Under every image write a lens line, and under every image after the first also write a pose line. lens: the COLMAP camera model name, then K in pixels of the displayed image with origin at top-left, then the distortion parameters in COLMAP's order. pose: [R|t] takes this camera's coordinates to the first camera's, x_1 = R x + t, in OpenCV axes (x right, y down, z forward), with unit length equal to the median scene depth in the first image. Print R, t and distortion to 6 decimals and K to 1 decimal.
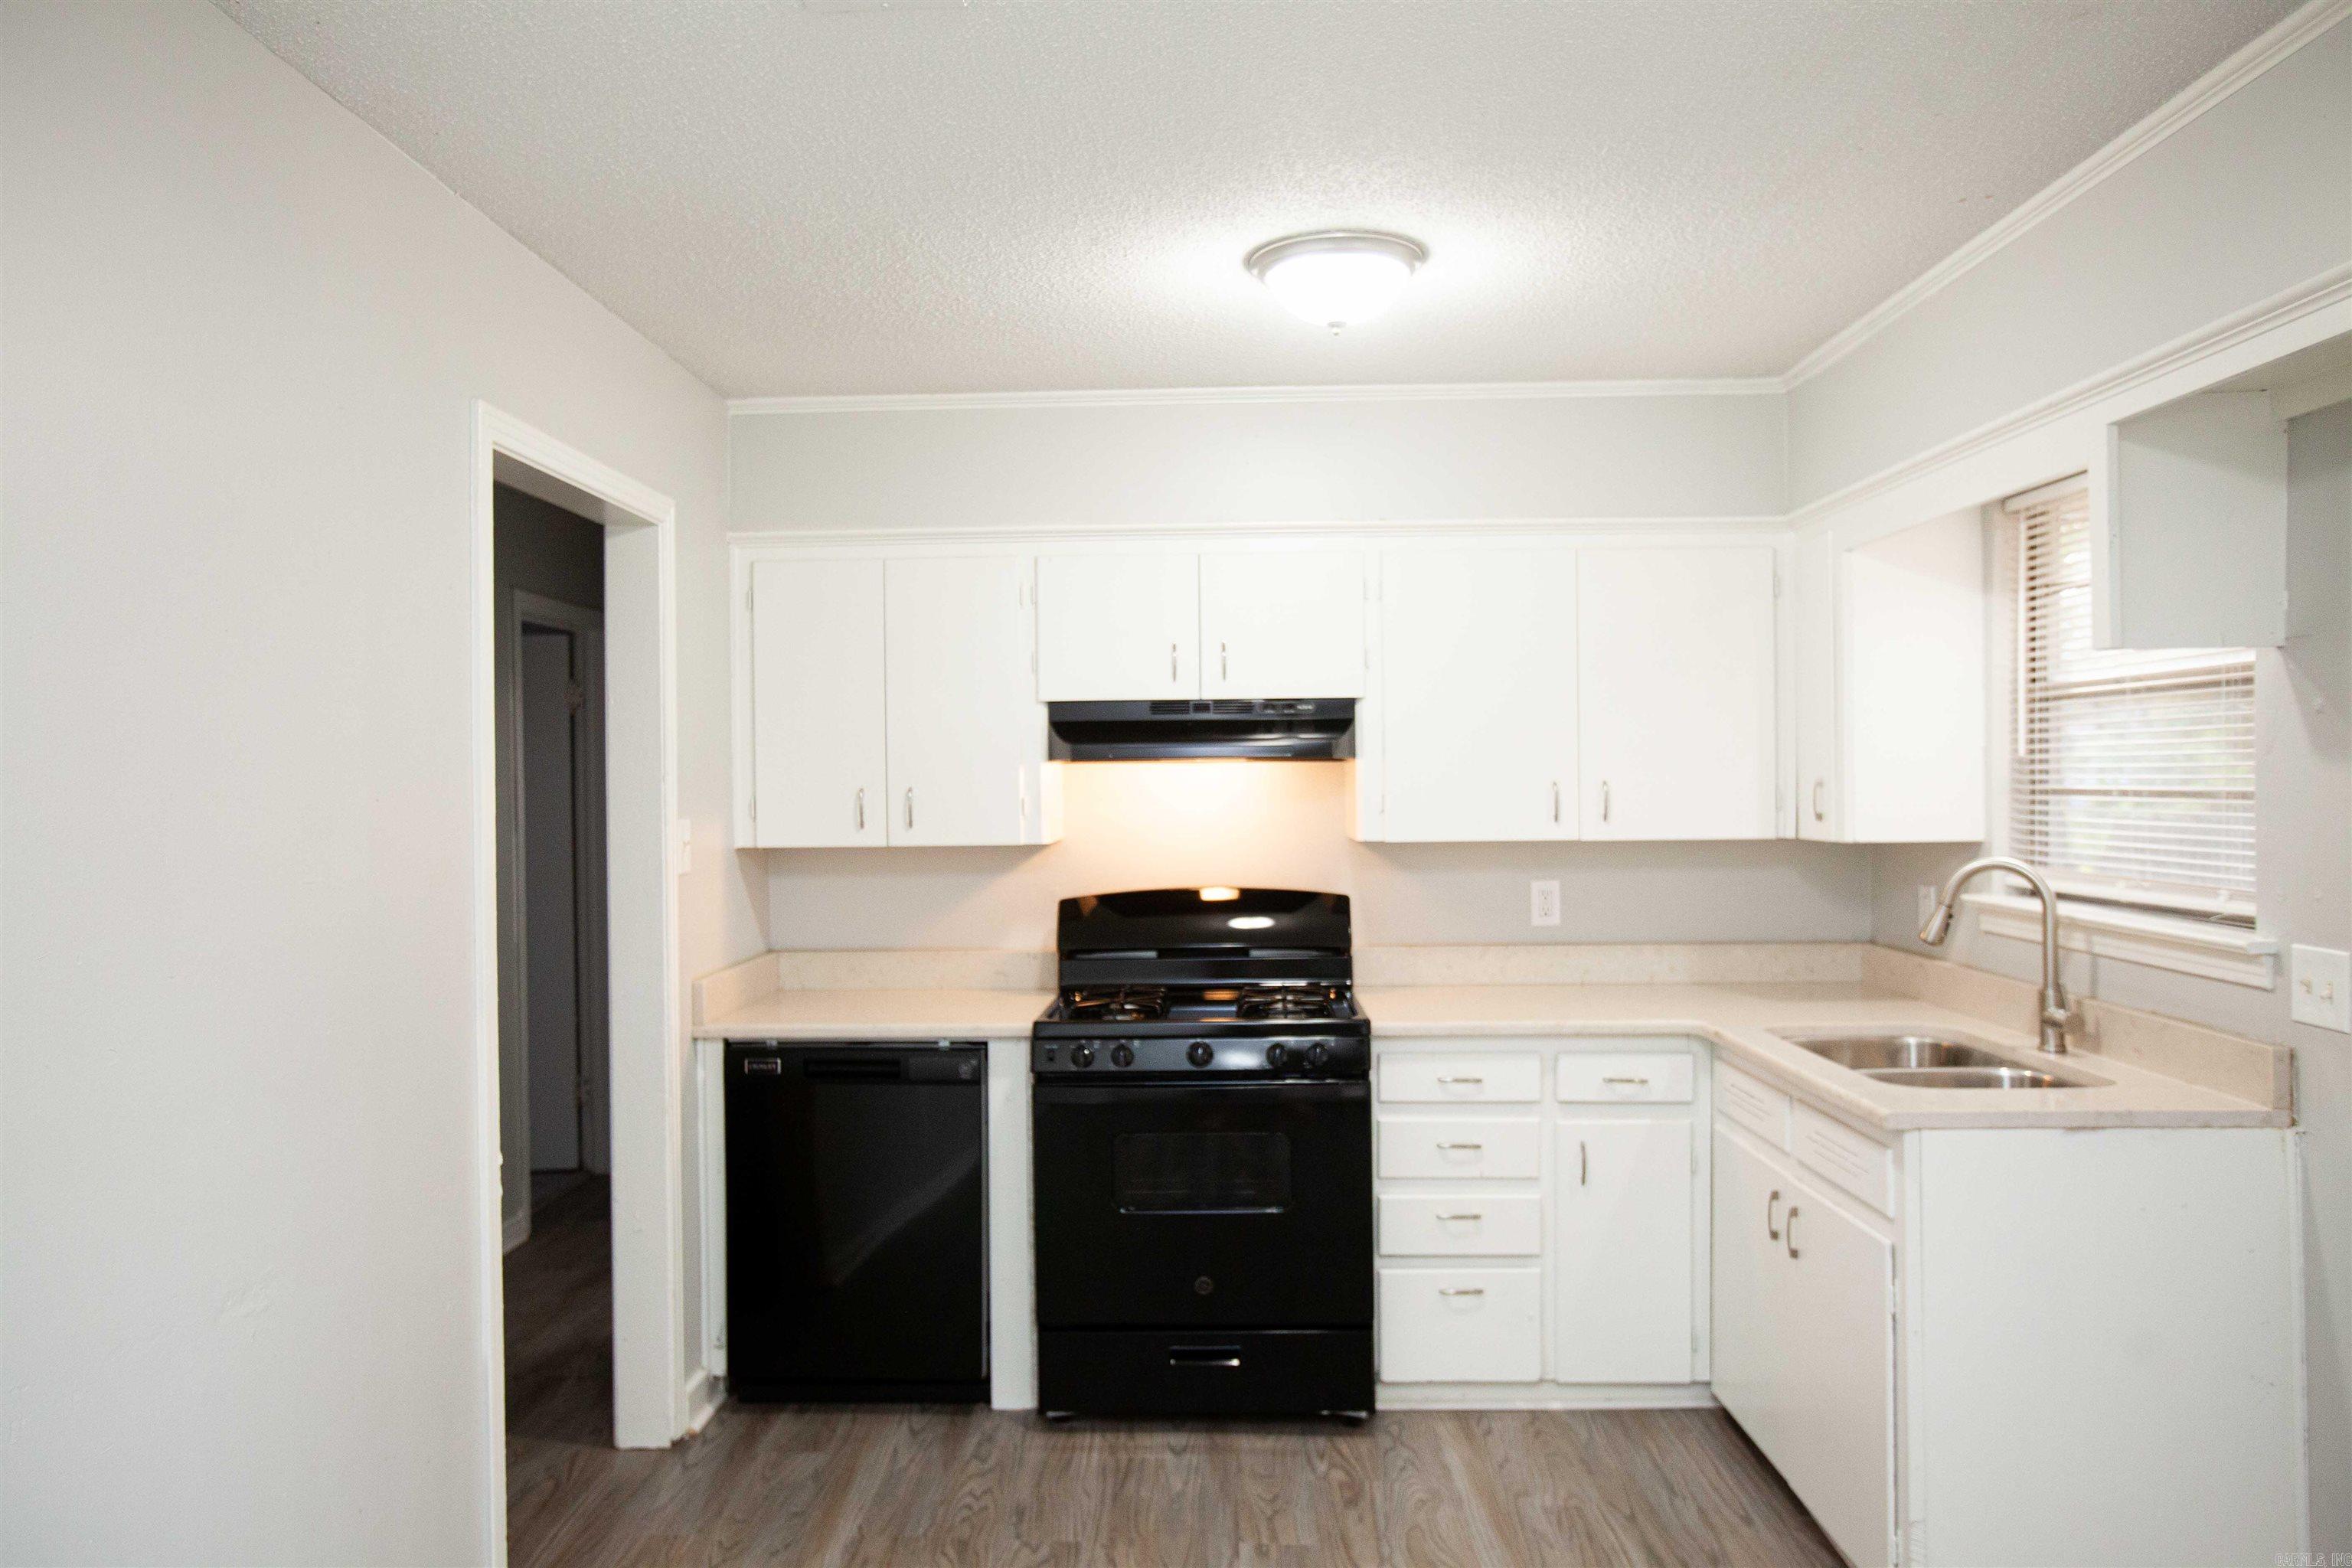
lens RADIAL K [[1610.9, 0, 1176.0], [0, 1610.9, 784.0], [0, 0, 1]] dist [0.000988, 0.000471]
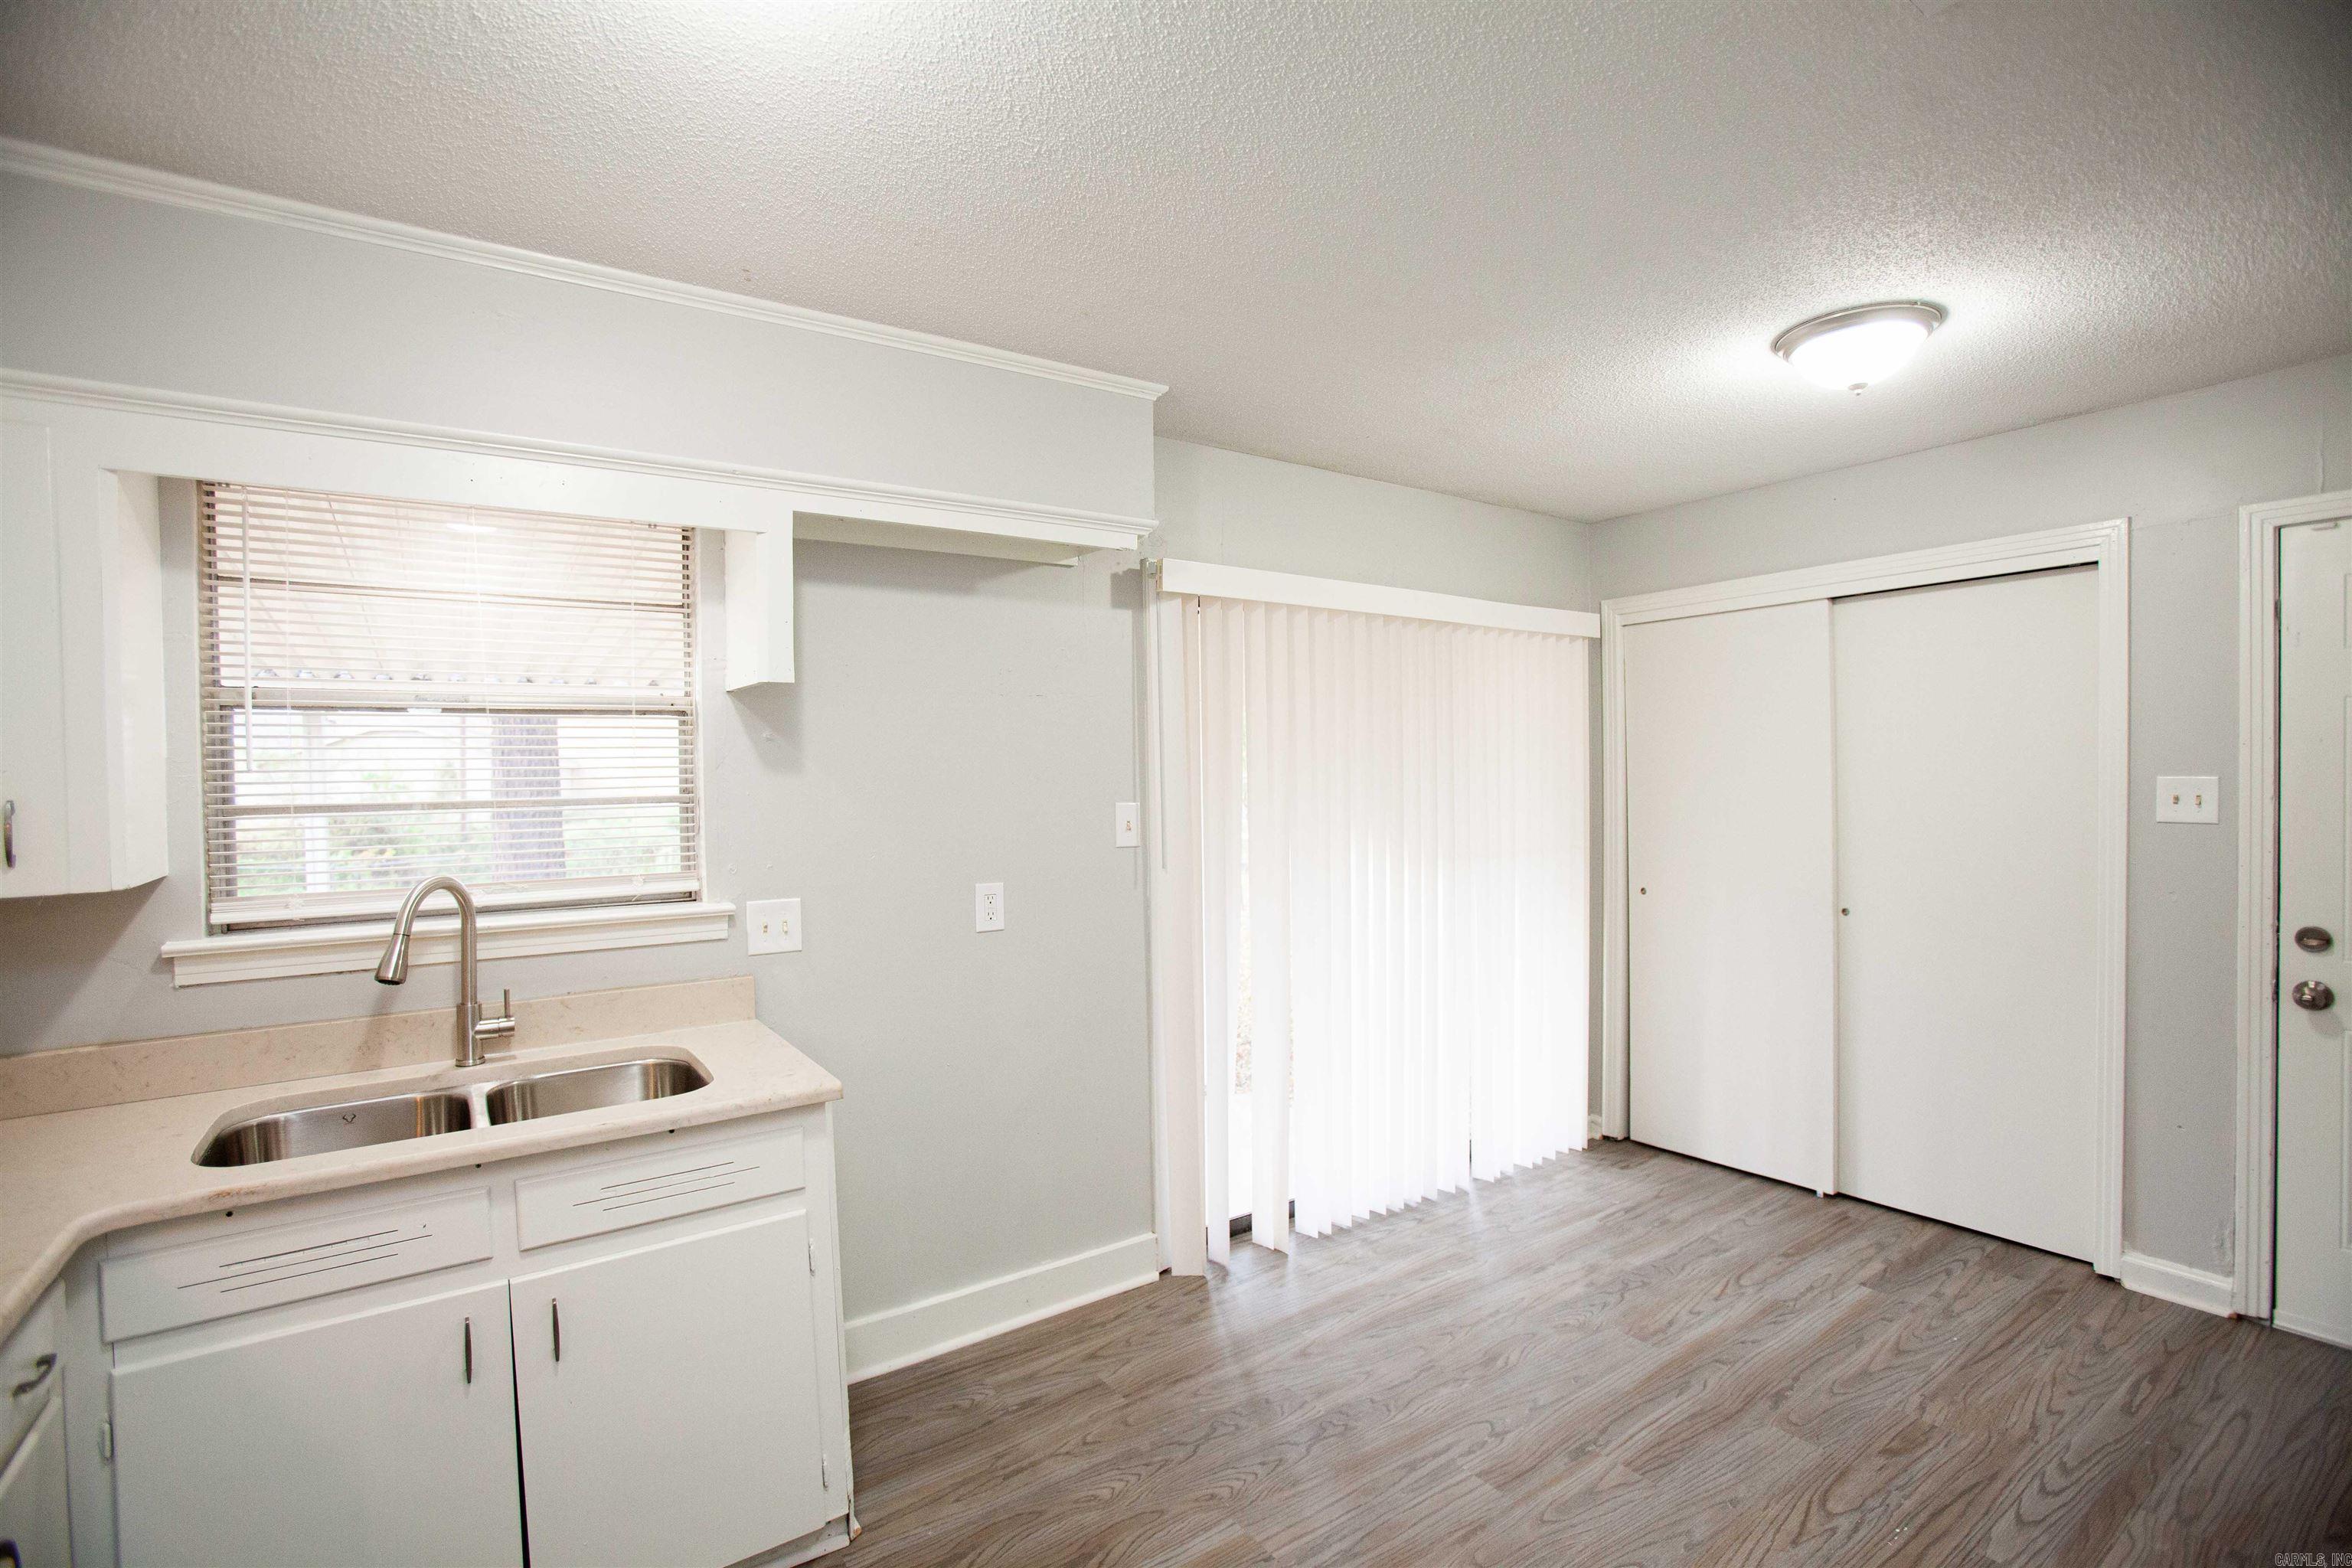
lens RADIAL K [[1104.7, 0, 1157.9], [0, 1104.7, 794.2], [0, 0, 1]] dist [-0.068515, 0.030159]
pose [[-0.588742, 0.005209, 0.808304, -0.248069], [0.026181, 0.999577, 0.012628, 0.000468], [-0.807897, 0.028597, -0.588629, 1.038470]]
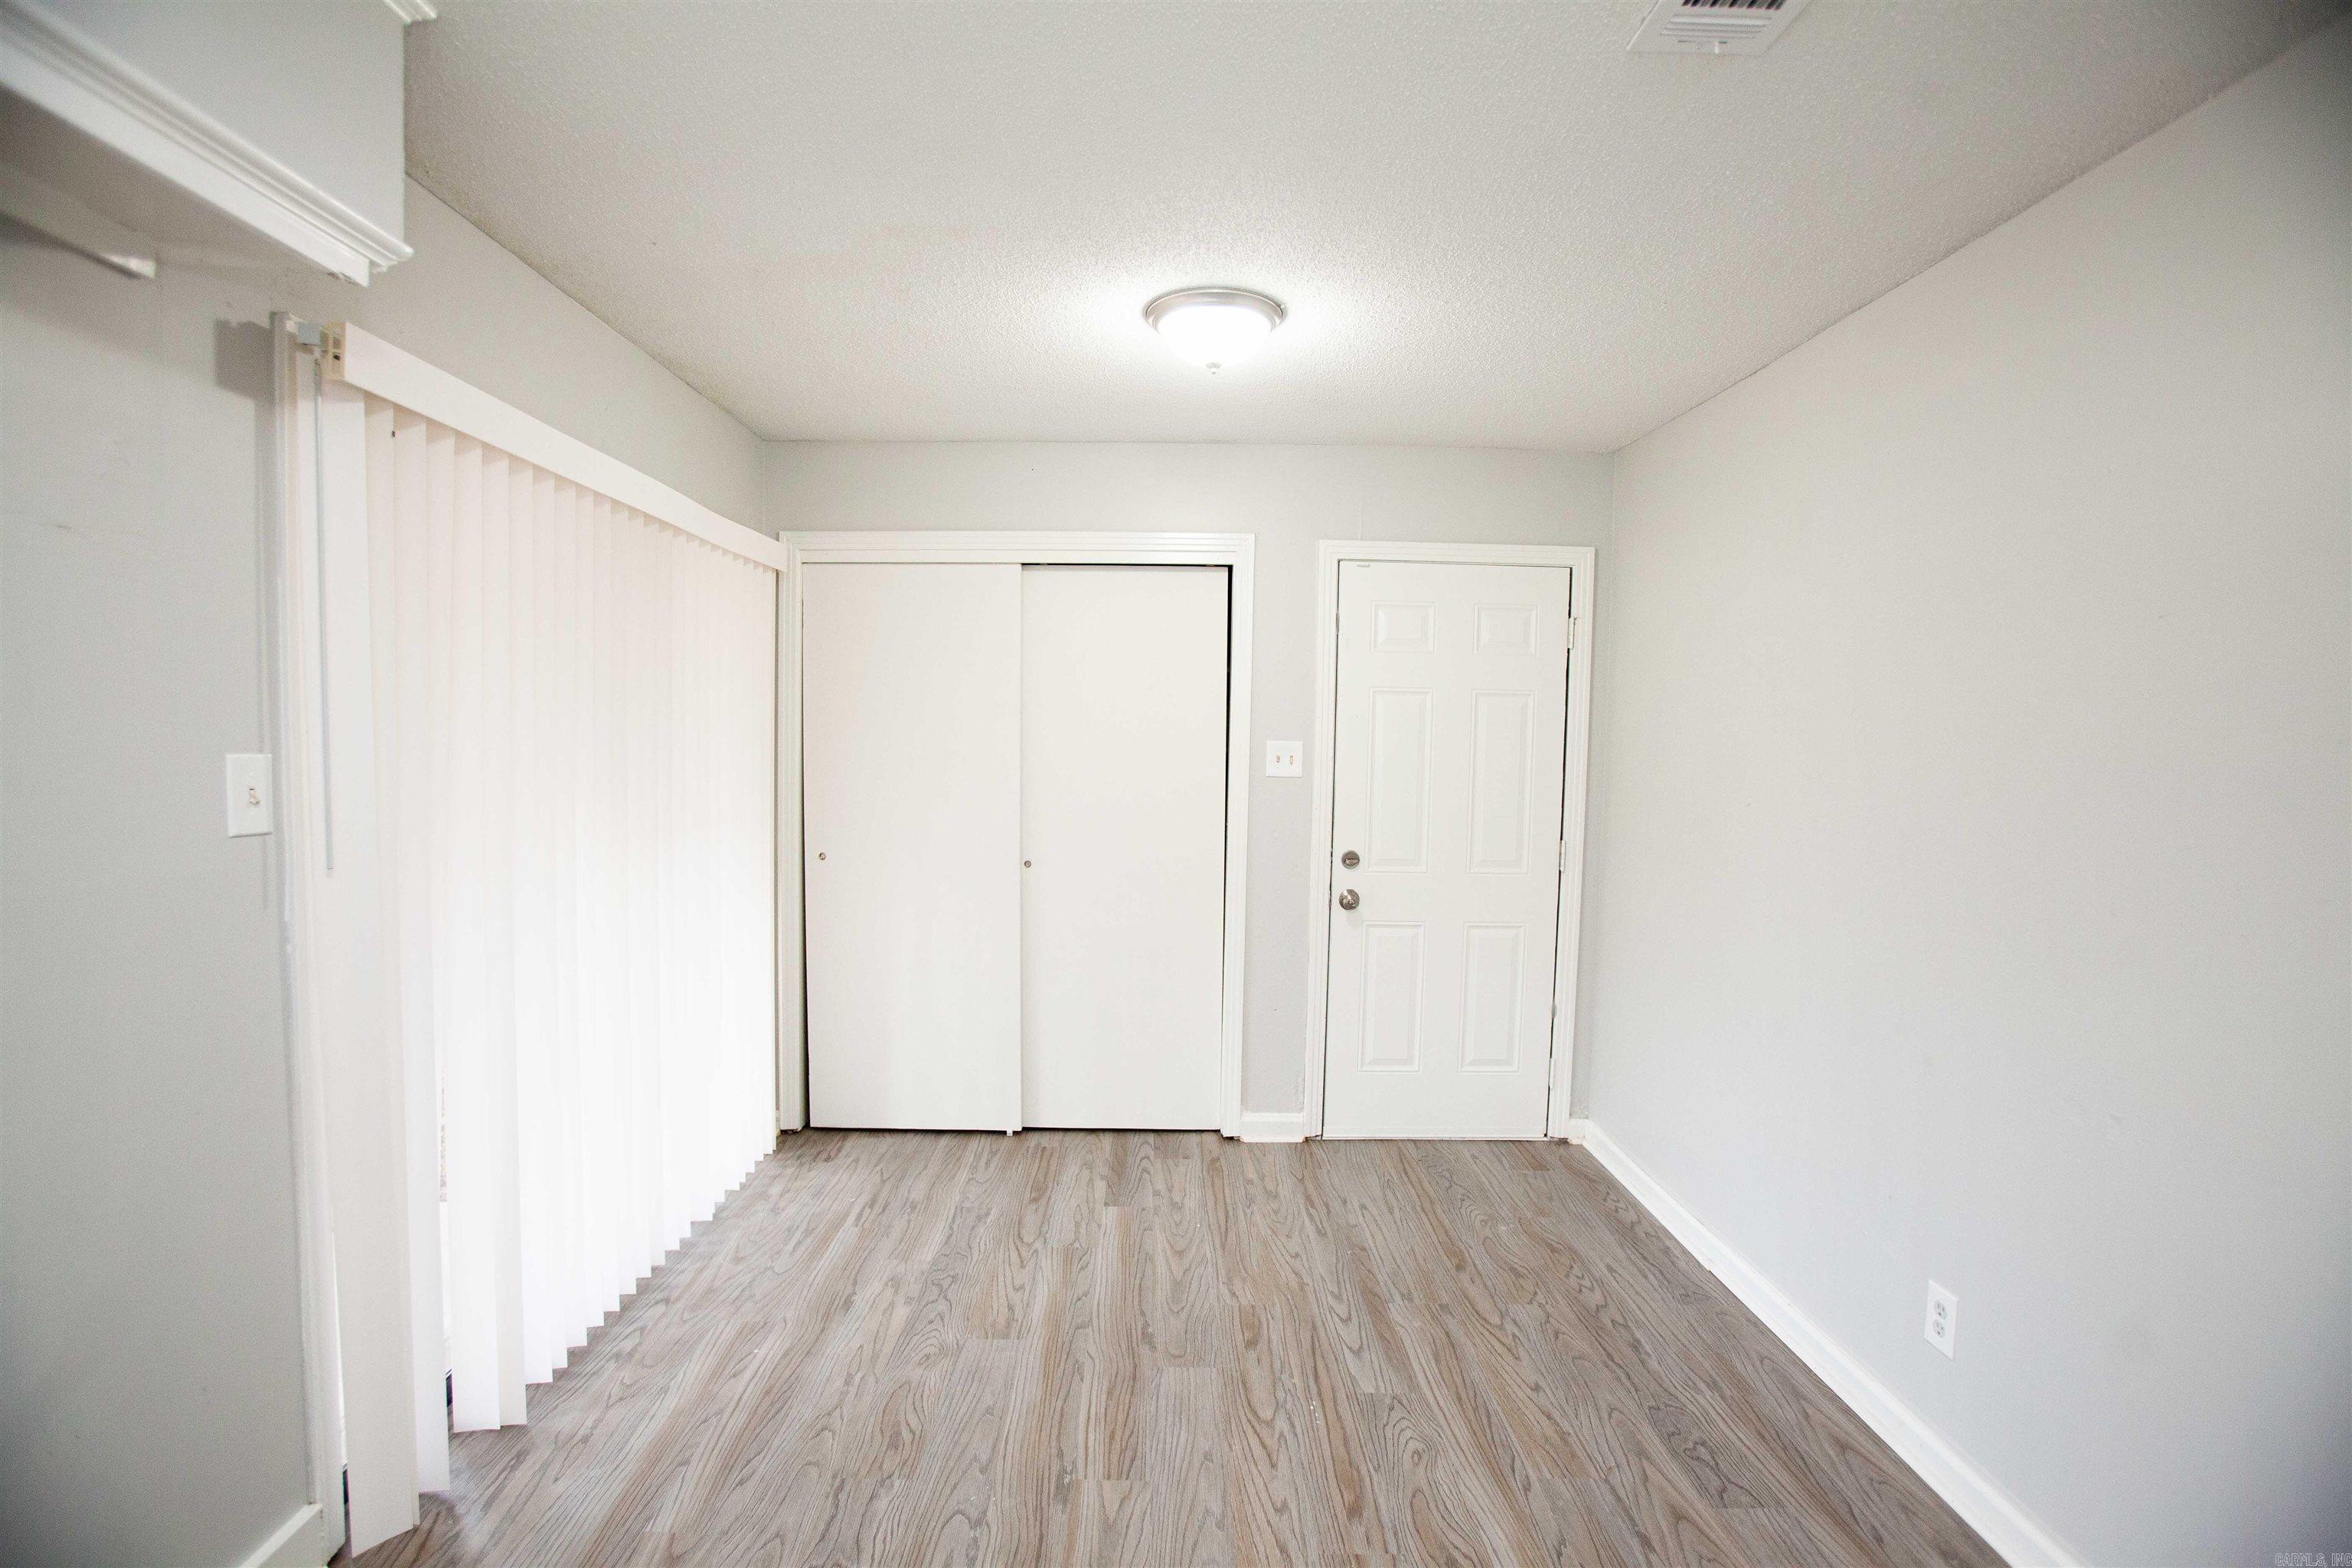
lens RADIAL K [[1104.7, 0, 1157.9], [0, 1104.7, 794.2], [0, 0, 1]] dist [-0.068515, 0.030159]
pose [[-0.999266, -0.003737, -0.038114, 0.132899], [-0.006021, 0.998181, 0.059980, 0.005293], [0.037820, 0.060166, -0.997472, 1.017083]]
